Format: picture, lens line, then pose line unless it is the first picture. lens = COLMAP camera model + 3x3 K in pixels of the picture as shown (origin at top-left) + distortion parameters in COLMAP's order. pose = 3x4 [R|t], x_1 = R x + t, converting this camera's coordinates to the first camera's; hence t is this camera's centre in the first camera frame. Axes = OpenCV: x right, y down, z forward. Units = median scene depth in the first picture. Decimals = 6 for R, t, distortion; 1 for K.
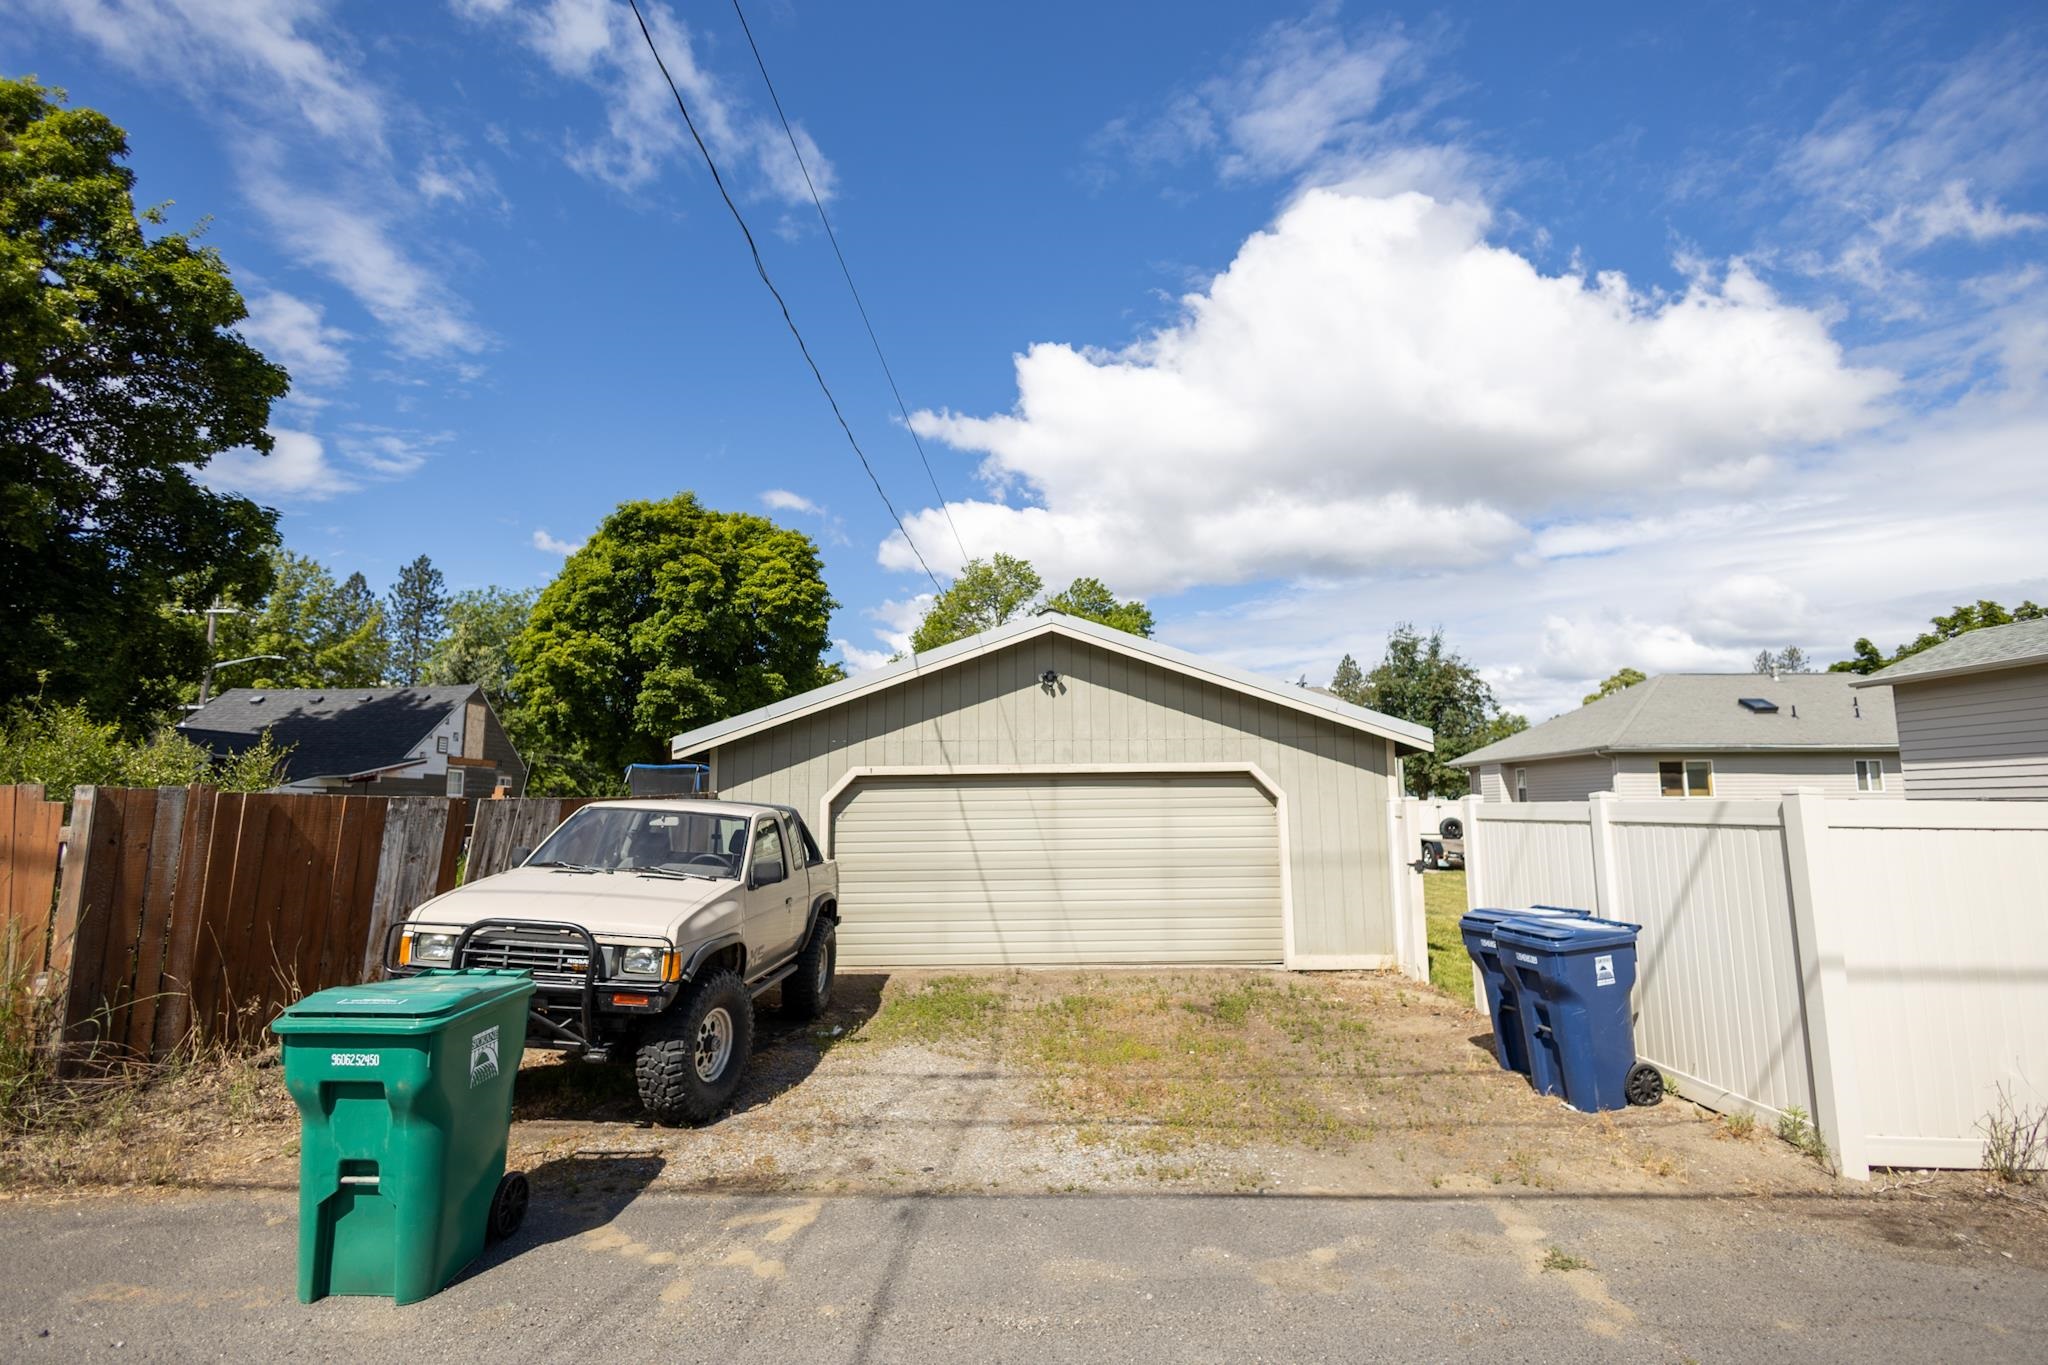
lens RADIAL K [[960.3, 0, 1048.7], [0, 960.3, 674.6], [0, 0, 1]] dist [0.000252, -0.000264]
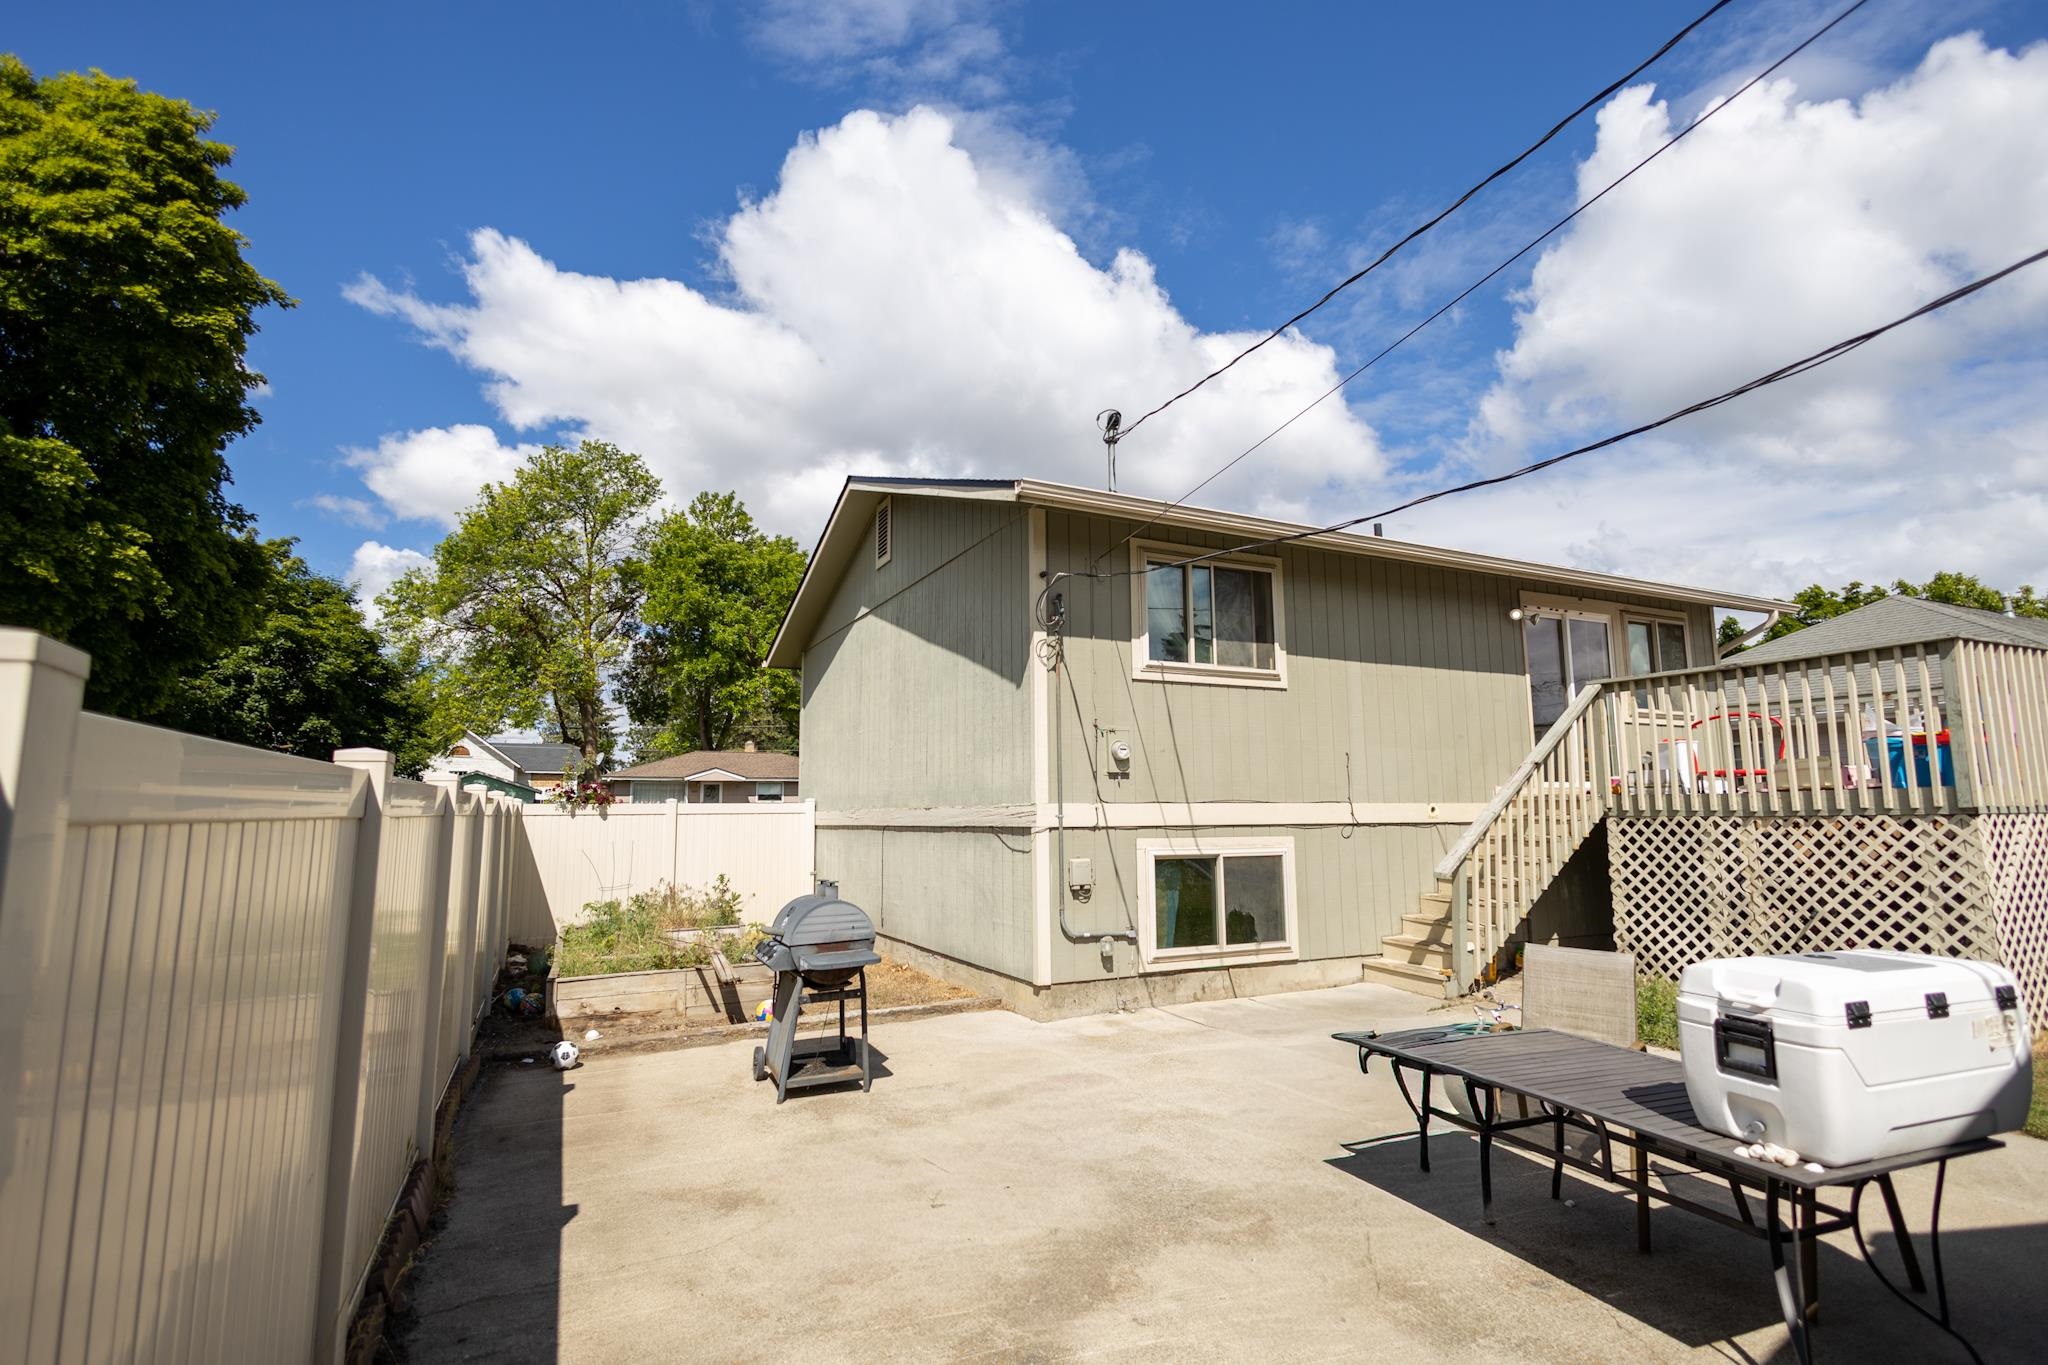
lens RADIAL K [[994.7, 0, 1024.0], [0, 994.7, 682.5], [0, 0, 1]] dist [0.002116, 0.000071]
pose [[0.915212, 0.050840, 0.399754, -0.100178], [-0.051378, 0.998635, -0.009379, 0.074104], [-0.399685, -0.011955, 0.916575, 0.523907]]
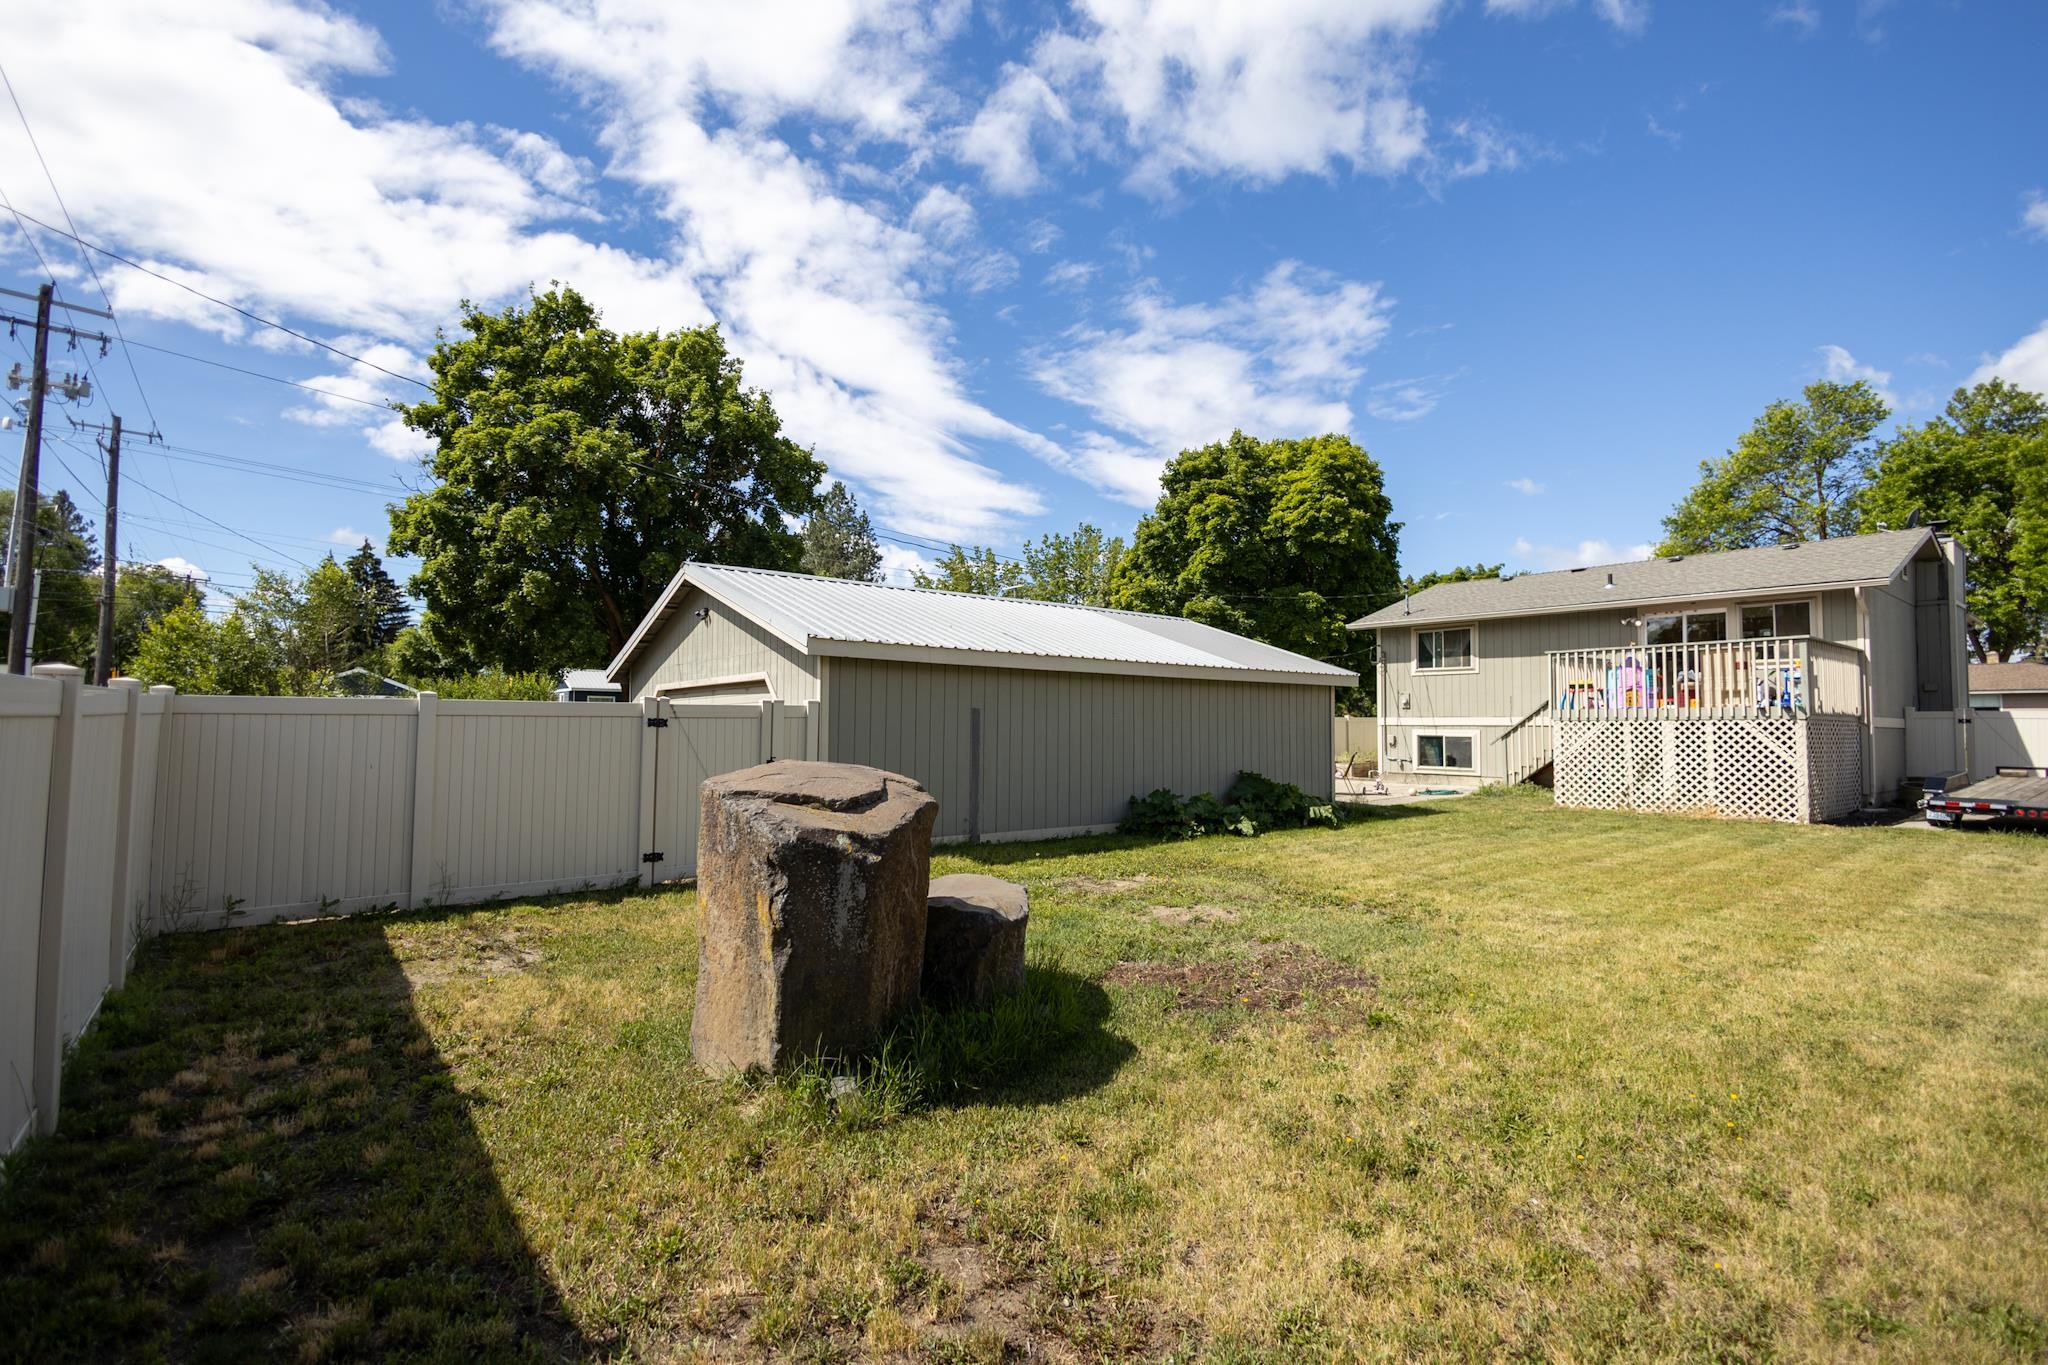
lens RADIAL K [[960.3, 0, 1048.7], [0, 960.3, 674.6], [0, 0, 1]] dist [0.000252, -0.000264]
pose [[0.607516, -0.034439, -0.793560, 0.362448], [0.097815, 0.994699, 0.031715, 0.026595], [0.788262, -0.096889, 0.607665, 0.149740]]
